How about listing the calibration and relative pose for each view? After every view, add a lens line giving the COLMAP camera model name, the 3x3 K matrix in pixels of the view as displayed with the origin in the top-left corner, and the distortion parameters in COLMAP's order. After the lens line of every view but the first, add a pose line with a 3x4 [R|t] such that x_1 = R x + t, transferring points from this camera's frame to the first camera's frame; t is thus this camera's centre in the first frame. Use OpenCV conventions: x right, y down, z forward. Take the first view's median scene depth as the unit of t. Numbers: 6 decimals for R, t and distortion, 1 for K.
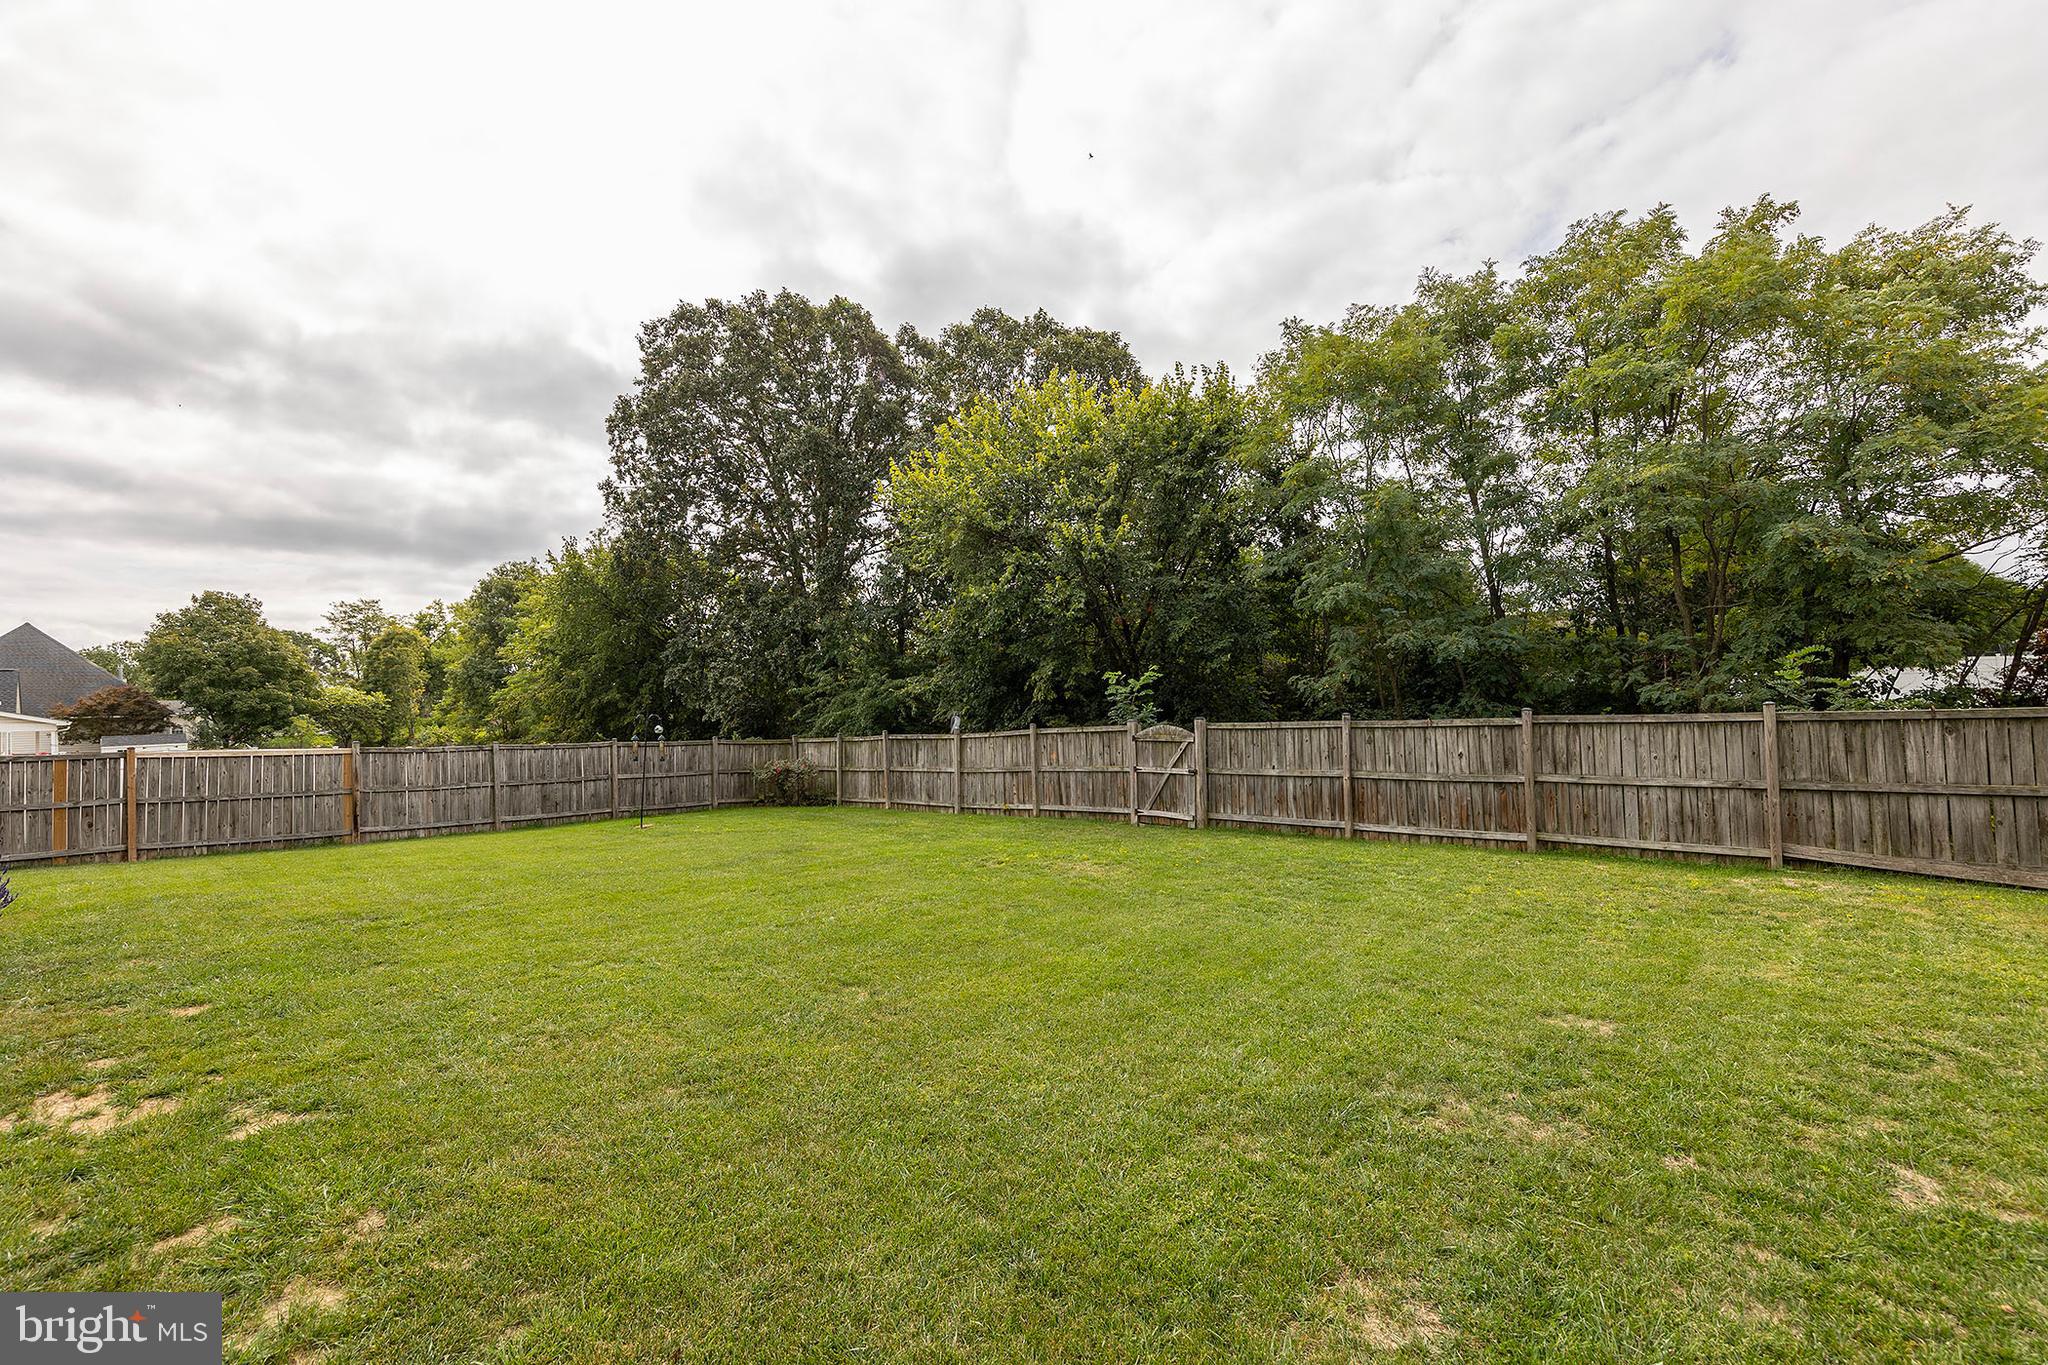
lens RADIAL K [[889.3, 0, 1025.9], [0, 889.3, 702.7], [0, 0, 1]] dist [-0.000534, -0.000069]
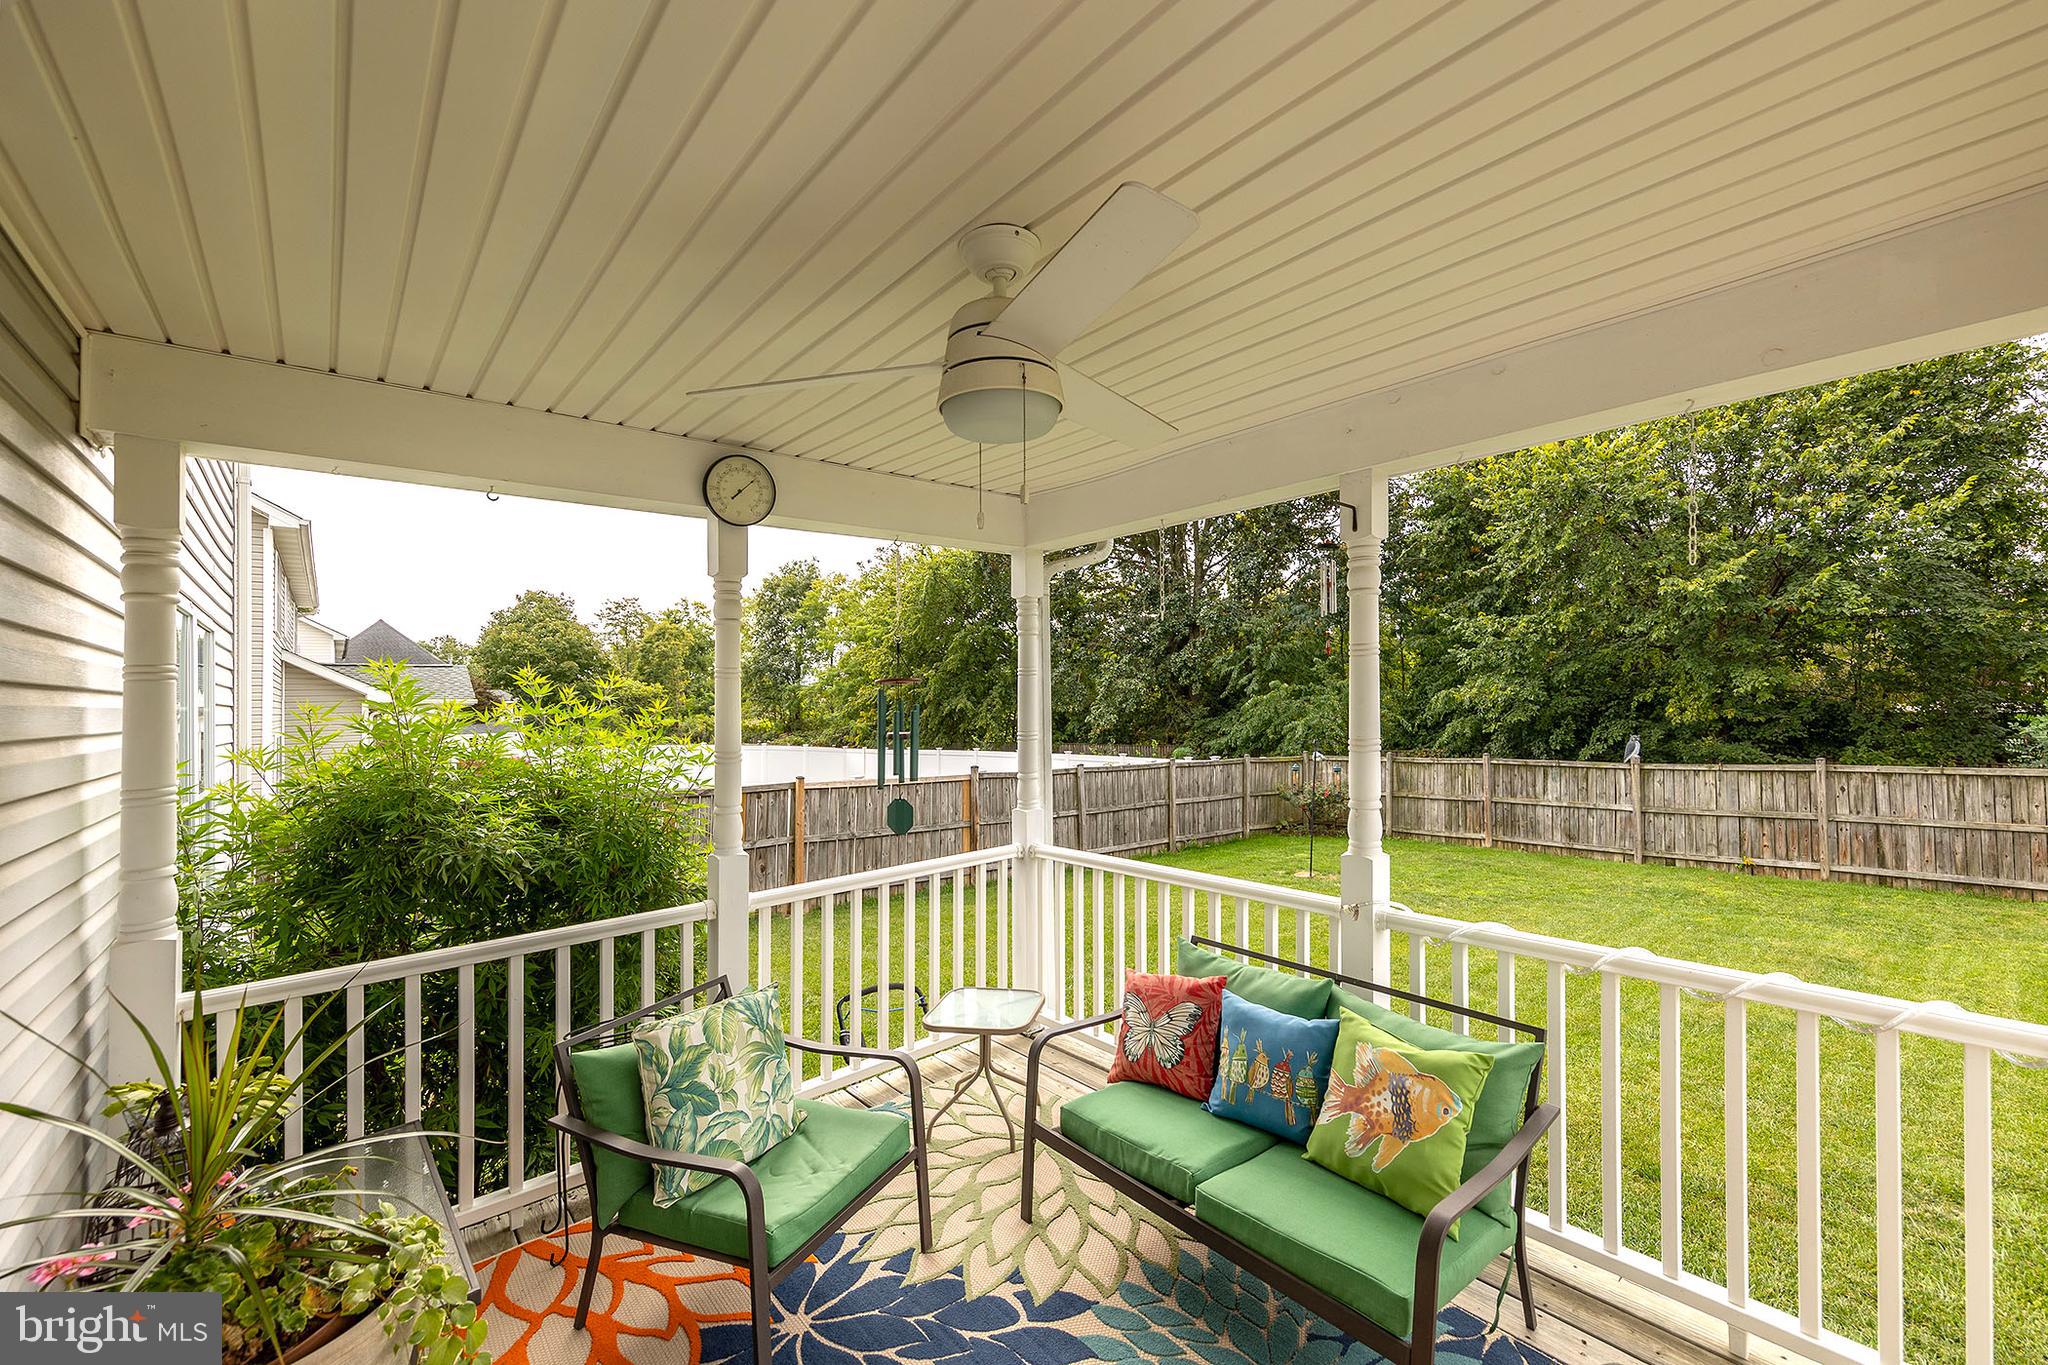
lens RADIAL K [[836.8, 0, 1036.9], [0, 836.8, 694.1], [0, 0, 1]] dist [0.002487, 0.000380]
pose [[0.992454, 0.010743, -0.122148, -0.522241], [-0.010499, 0.999941, 0.002636, -0.023472], [0.122170, -0.001333, 0.992508, 0.186776]]
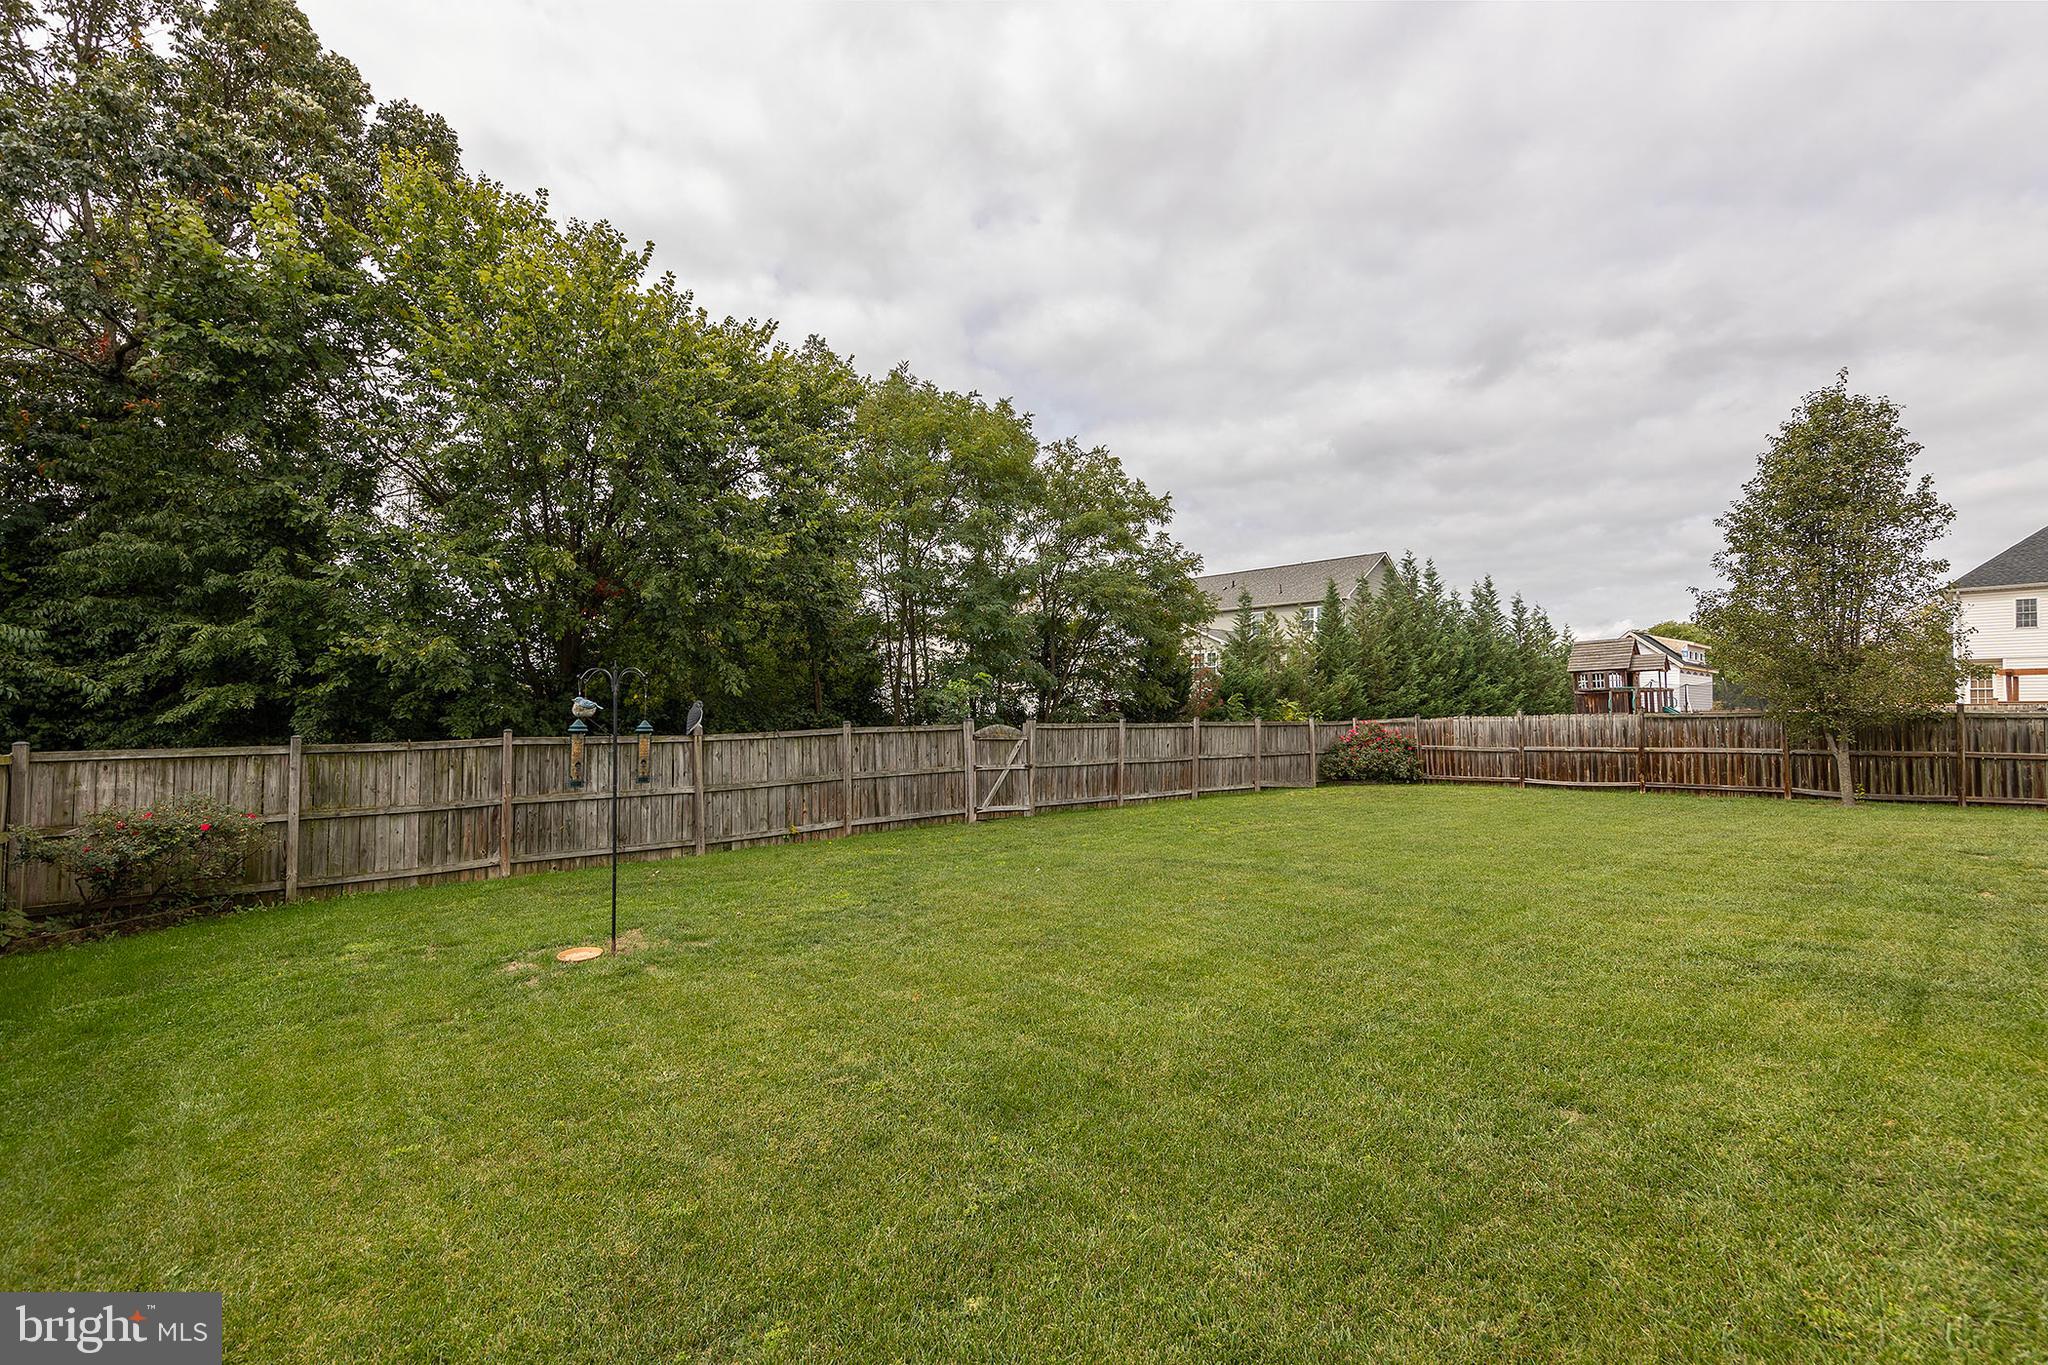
lens RADIAL K [[889.3, 0, 1025.9], [0, 889.3, 702.7], [0, 0, 1]] dist [-0.000534, -0.000069]
pose [[0.080987, 0.052685, 0.995322, -0.722010], [-0.011017, 0.998588, -0.051961, 0.043272], [-0.996654, -0.006758, 0.081453, 0.704369]]
